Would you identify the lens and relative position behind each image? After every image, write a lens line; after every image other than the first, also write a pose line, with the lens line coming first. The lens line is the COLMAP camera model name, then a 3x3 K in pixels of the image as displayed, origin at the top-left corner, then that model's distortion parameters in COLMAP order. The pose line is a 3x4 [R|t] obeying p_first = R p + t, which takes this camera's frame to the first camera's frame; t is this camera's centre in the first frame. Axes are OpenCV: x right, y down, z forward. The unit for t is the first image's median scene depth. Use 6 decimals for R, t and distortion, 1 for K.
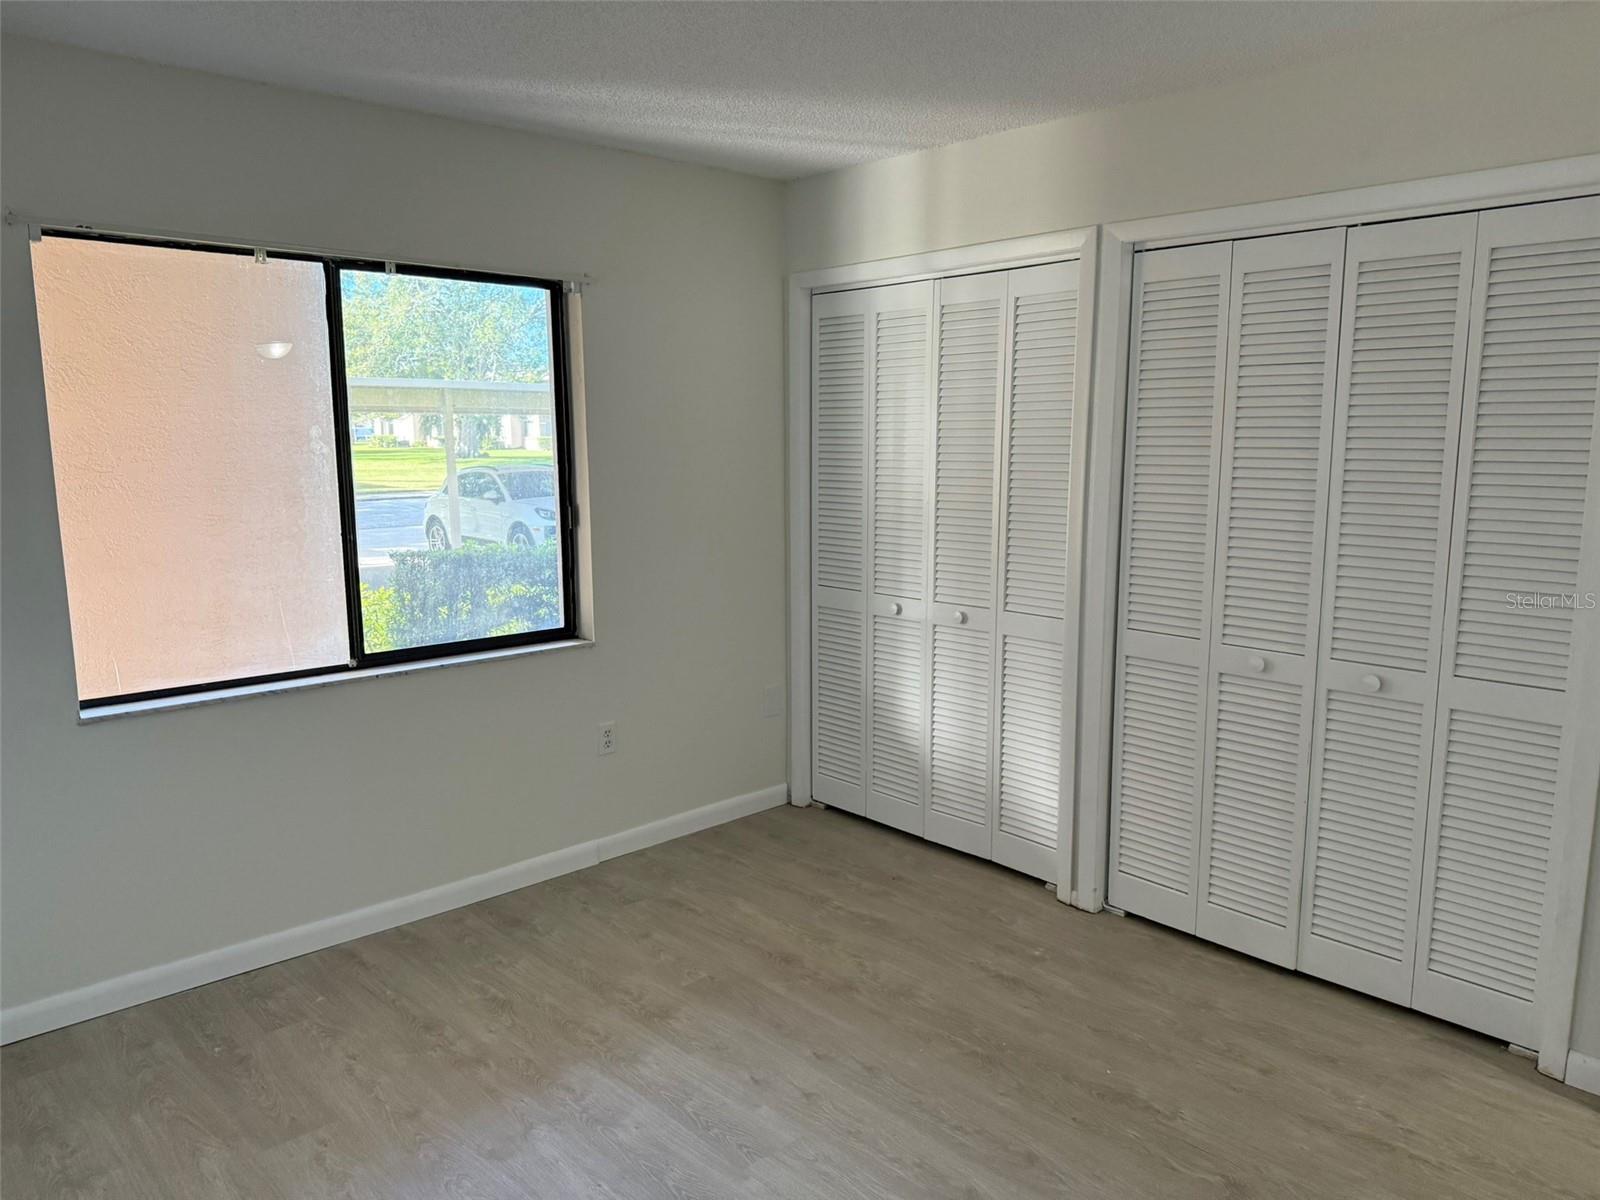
lens RADIAL K [[1120.1, 0, 800.0], [0, 1120.1, 600.0], [0, 0, 1]] dist [0.031184, -0.028174]
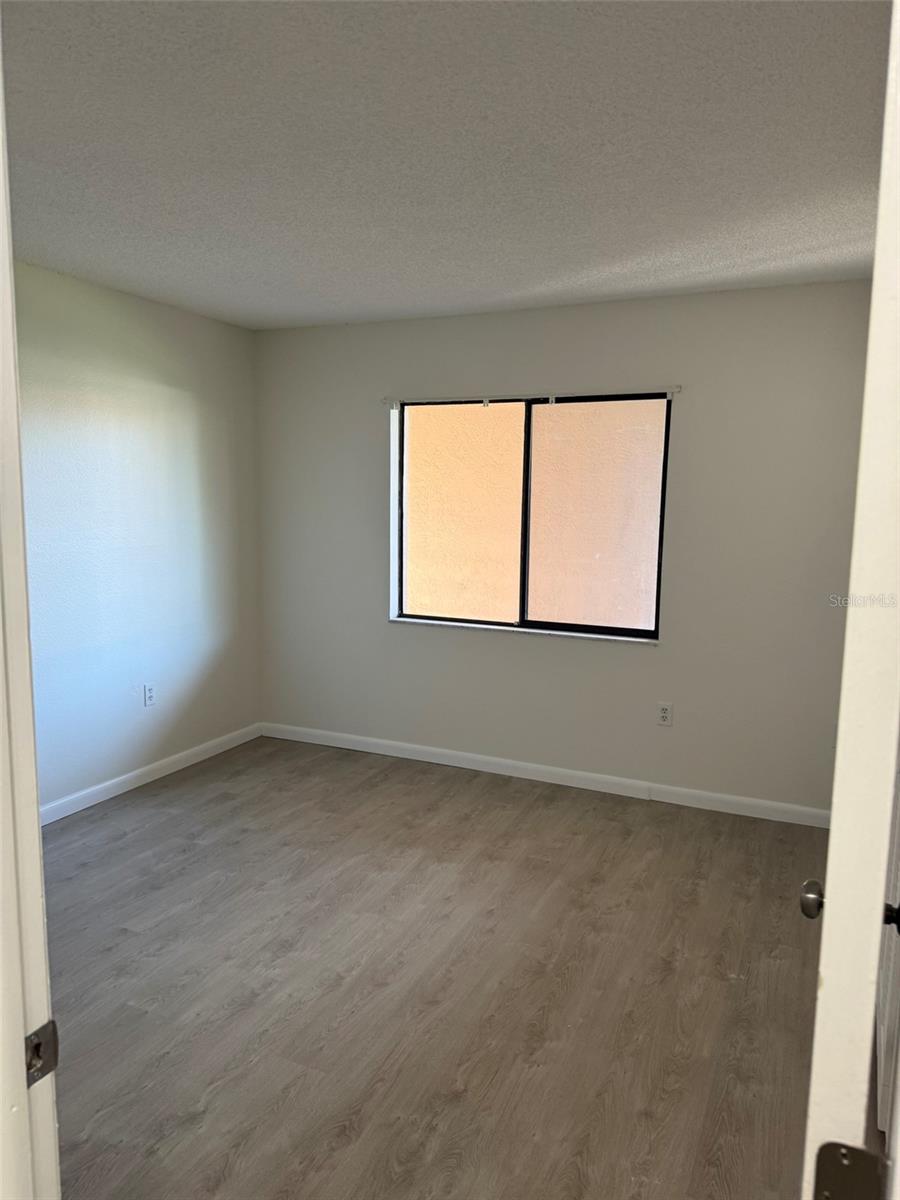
lens RADIAL K [[830.8, 0, 450.0], [0, 830.8, 600.0], [0, 0, 1]] dist [0.199035, -0.257954]
pose [[0.399882, 0.128299, -0.907543, 0.791905], [-0.159948, 0.984730, 0.068735, -0.056890], [0.902503, 0.117673, 0.414297, 0.360467]]
